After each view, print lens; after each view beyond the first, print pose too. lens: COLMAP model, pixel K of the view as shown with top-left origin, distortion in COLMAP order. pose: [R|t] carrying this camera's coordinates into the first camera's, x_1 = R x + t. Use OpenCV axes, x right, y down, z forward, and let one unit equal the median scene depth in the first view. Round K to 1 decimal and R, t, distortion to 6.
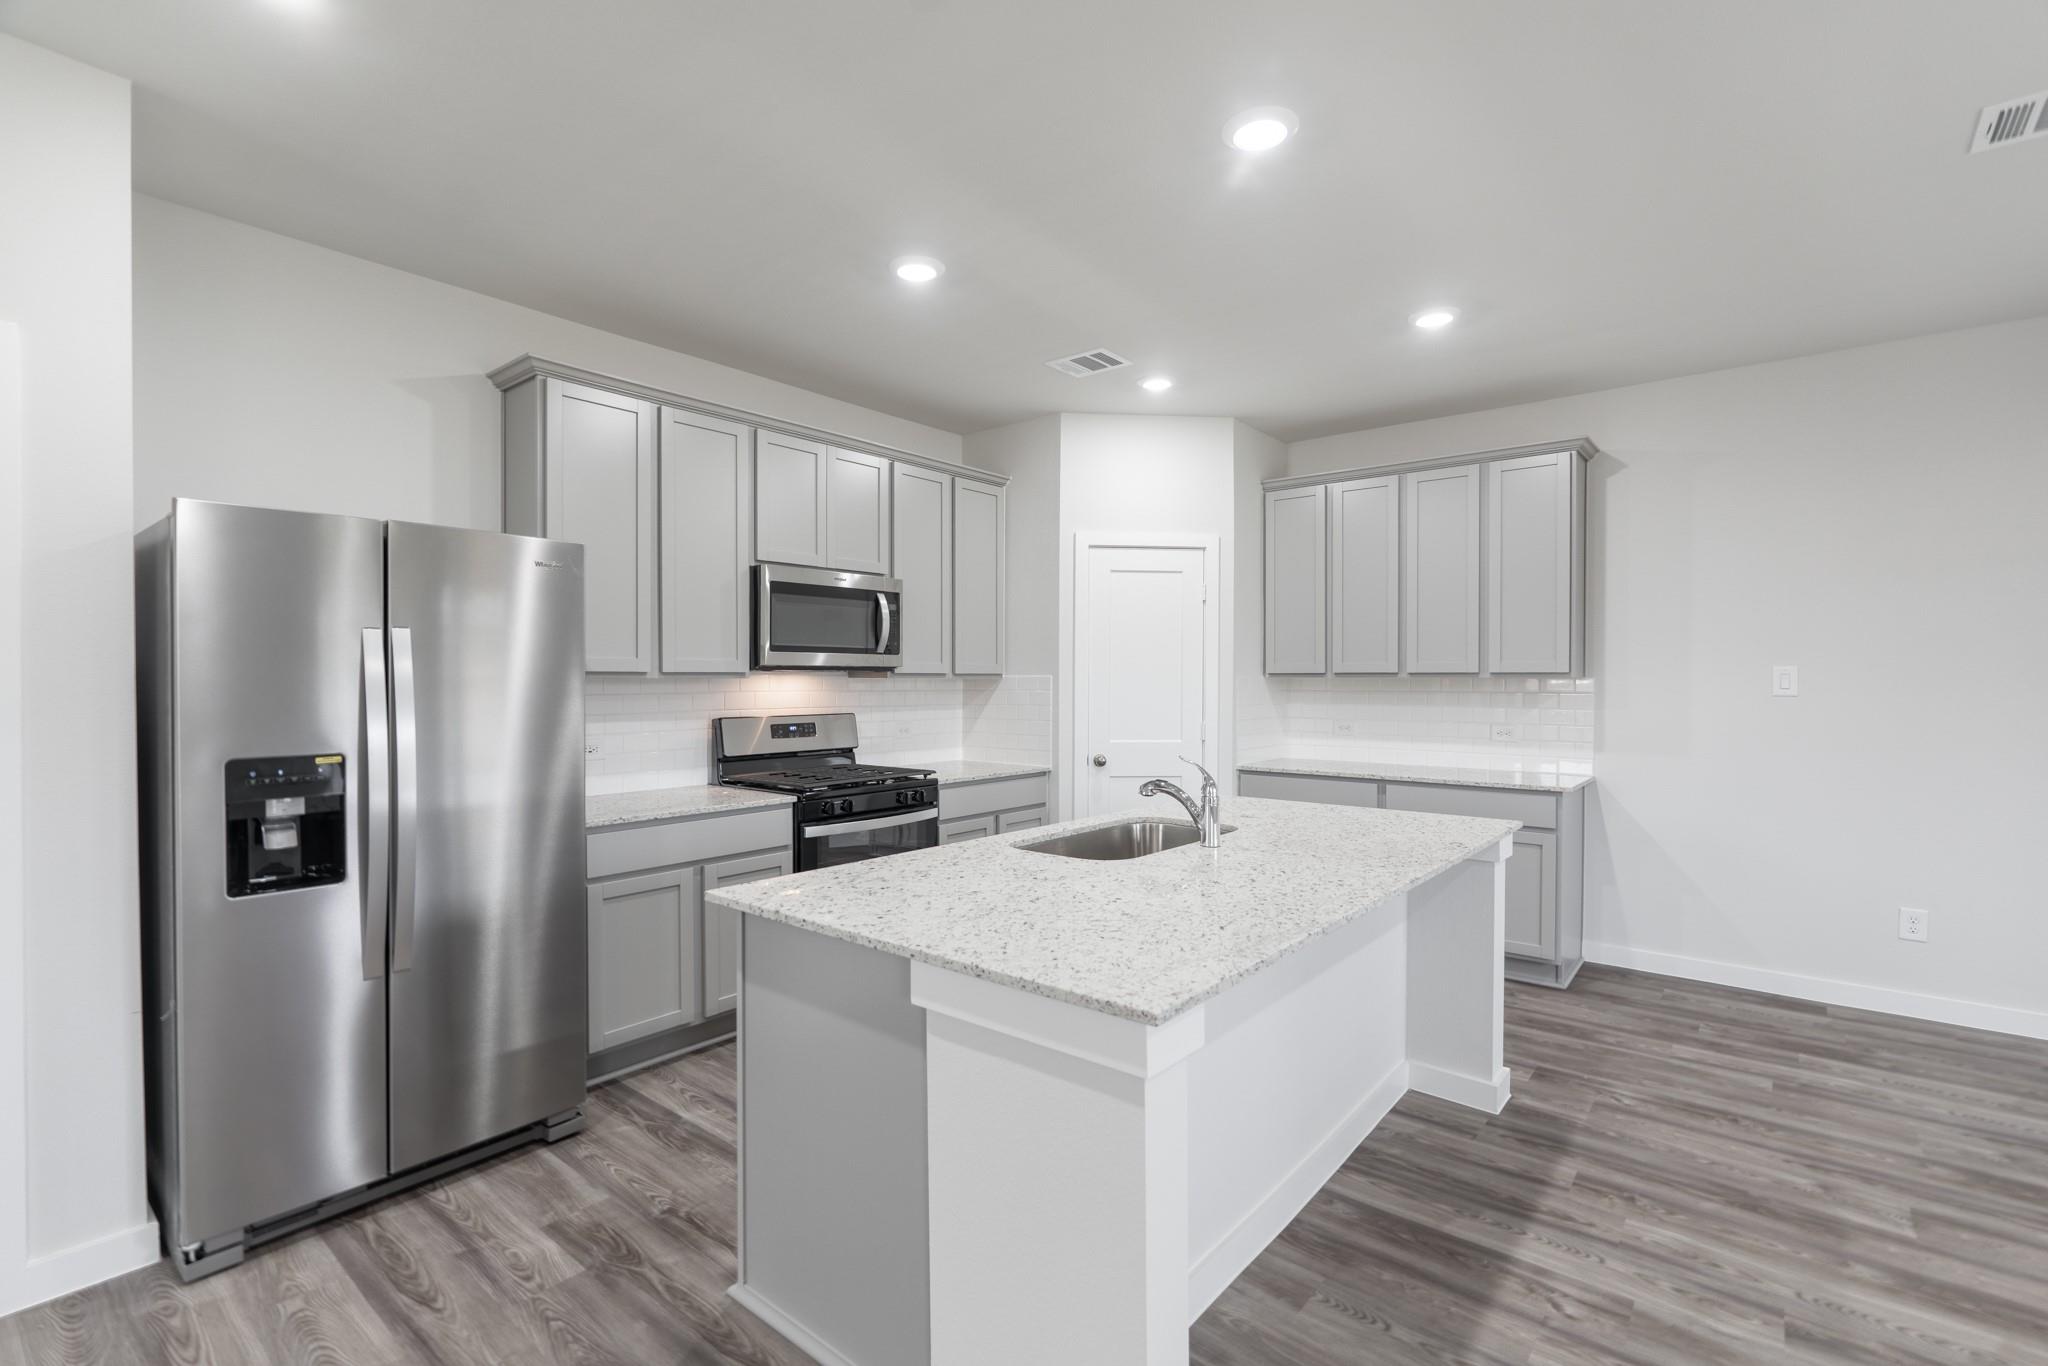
lens RADIAL K [[903.9, 0, 1022.9], [0, 903.9, 703.6], [0, 0, 1]] dist [-0.006754, -0.000009]
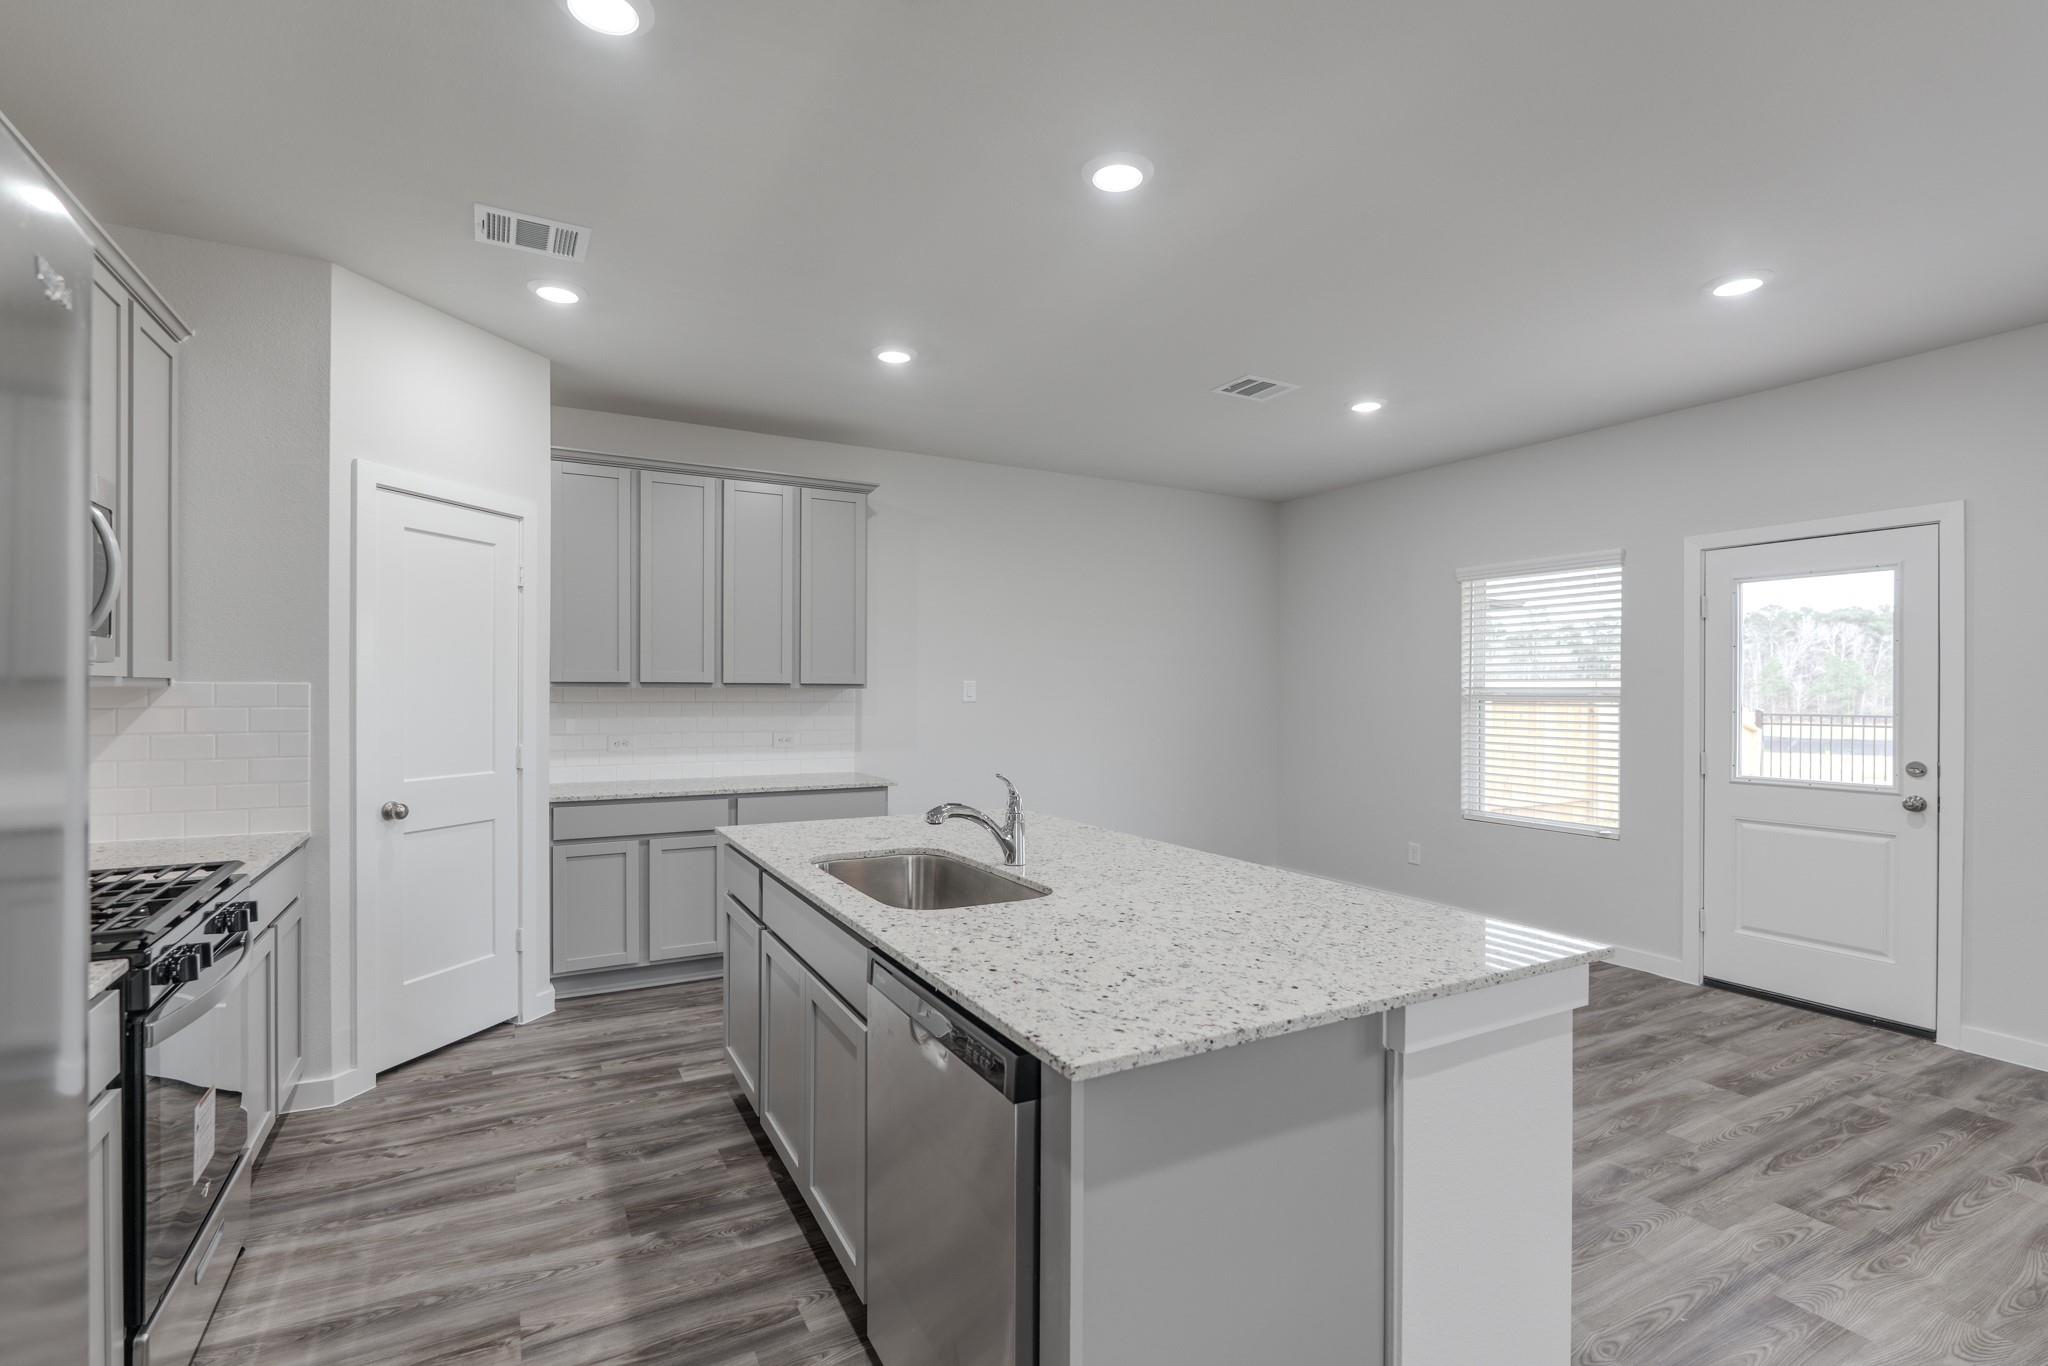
lens RADIAL K [[903.9, 0, 987.5], [0, 903.9, 744.7], [0, 0, 1]] dist [-0.006754, -0.000009]
pose [[0.395168, -0.052009, 0.917135, -0.493402], [0.022470, 0.998644, 0.046950, -0.009399], [-0.918334, 0.002055, 0.395801, 0.470021]]
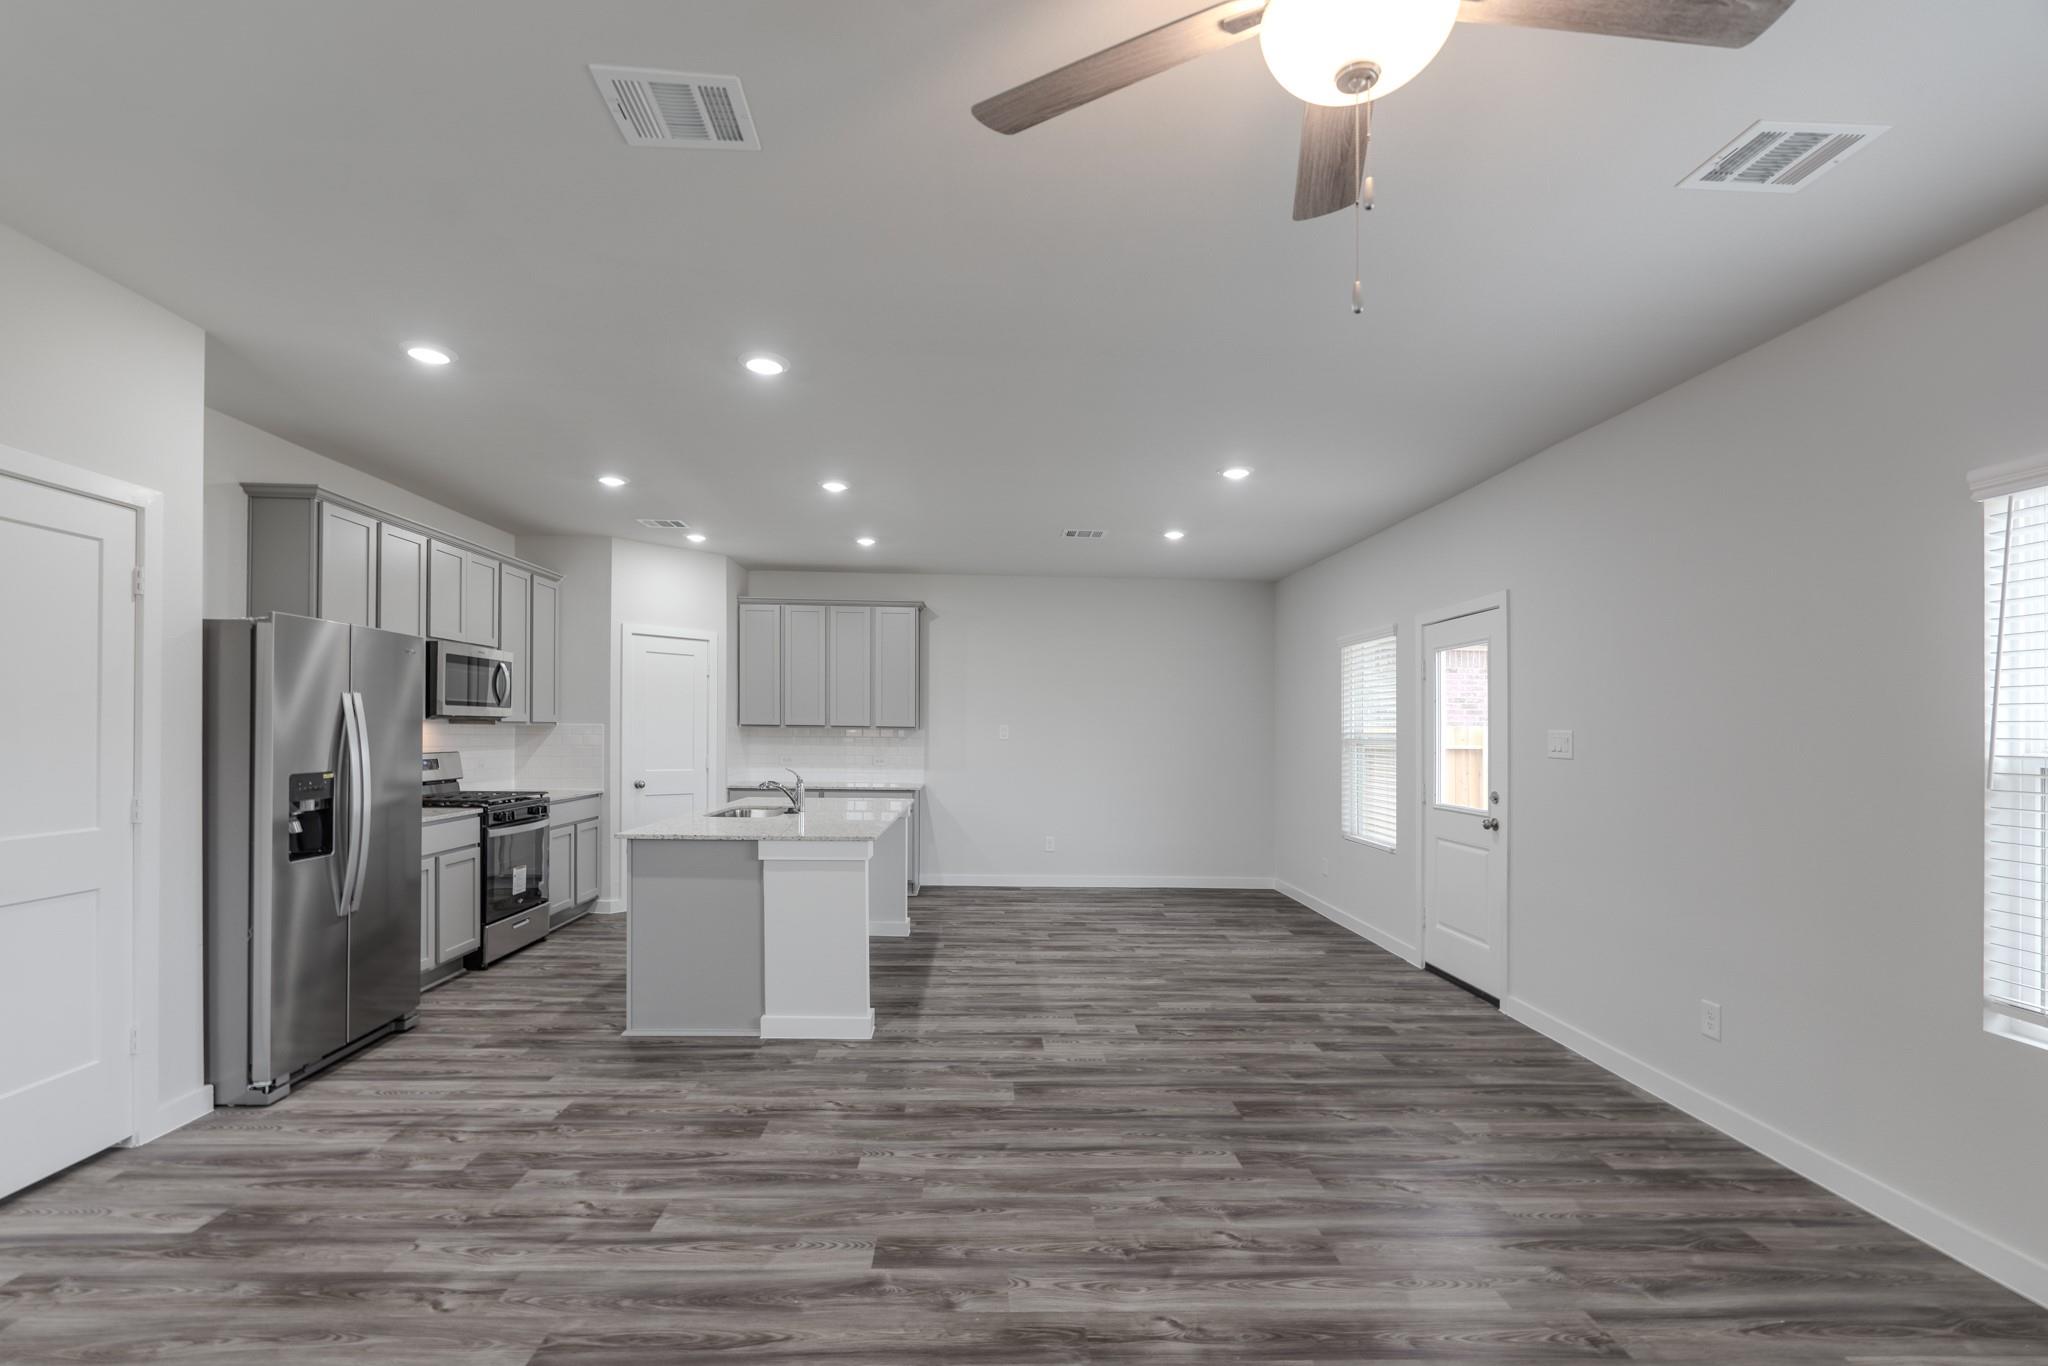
lens RADIAL K [[903.9, 0, 1028.2], [0, 903.9, 725.5], [0, 0, 1]] dist [-0.006754, -0.000009]
pose [[0.731805, 0.016007, 0.681326, -0.596827], [0.000992, 0.999698, -0.024553, 0.008293], [-0.681513, 0.018644, 0.731568, -0.627535]]
